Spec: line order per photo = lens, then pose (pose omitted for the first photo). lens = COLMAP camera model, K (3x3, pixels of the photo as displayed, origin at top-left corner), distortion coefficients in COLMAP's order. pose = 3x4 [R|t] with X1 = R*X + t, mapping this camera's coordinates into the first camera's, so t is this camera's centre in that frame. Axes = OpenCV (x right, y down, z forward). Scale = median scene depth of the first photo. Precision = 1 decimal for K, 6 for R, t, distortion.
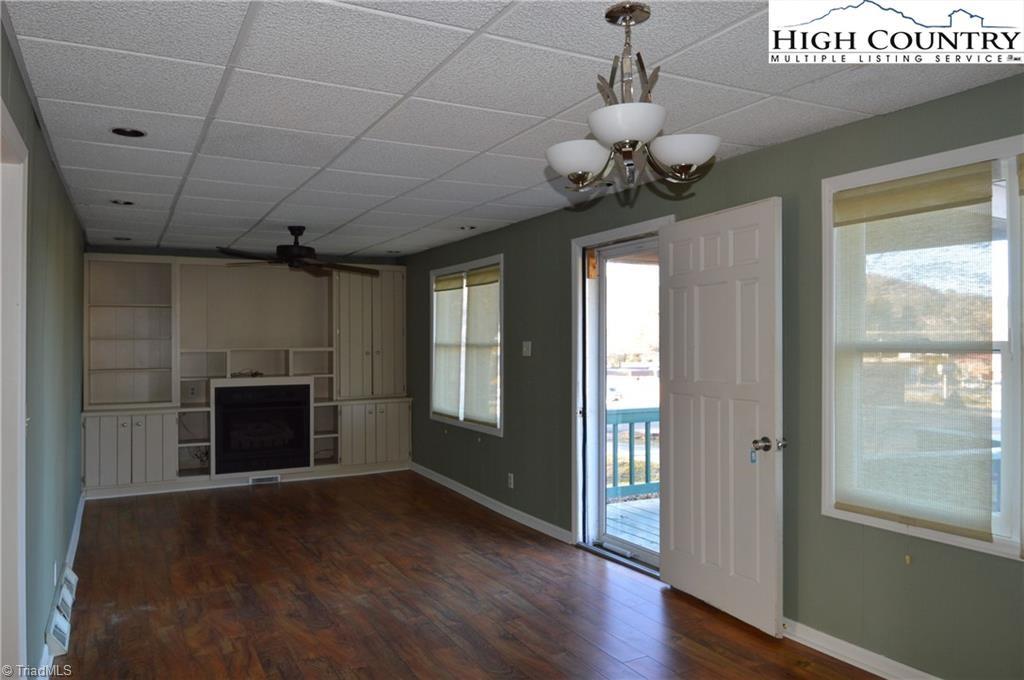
lens RADIAL K [[731.9, 0, 511.8], [0, 731.9, 340.4], [0, 0, 1]] dist [-0.009559, -0.005480]
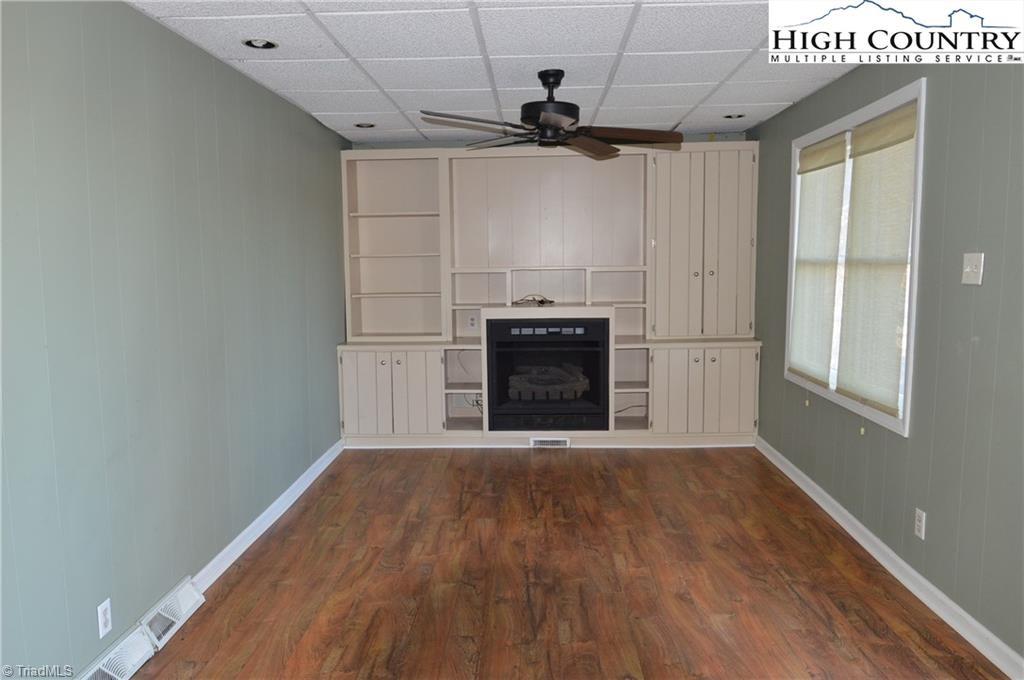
lens RADIAL K [[731.9, 0, 512.5], [0, 731.9, 343.4], [0, 0, 1]] dist [-0.009559, -0.005480]
pose [[0.866166, 0.049939, -0.497255, -0.001206], [0.008205, 0.993440, 0.114061, 0.002645], [0.499689, -0.102876, 0.860074, 0.354606]]
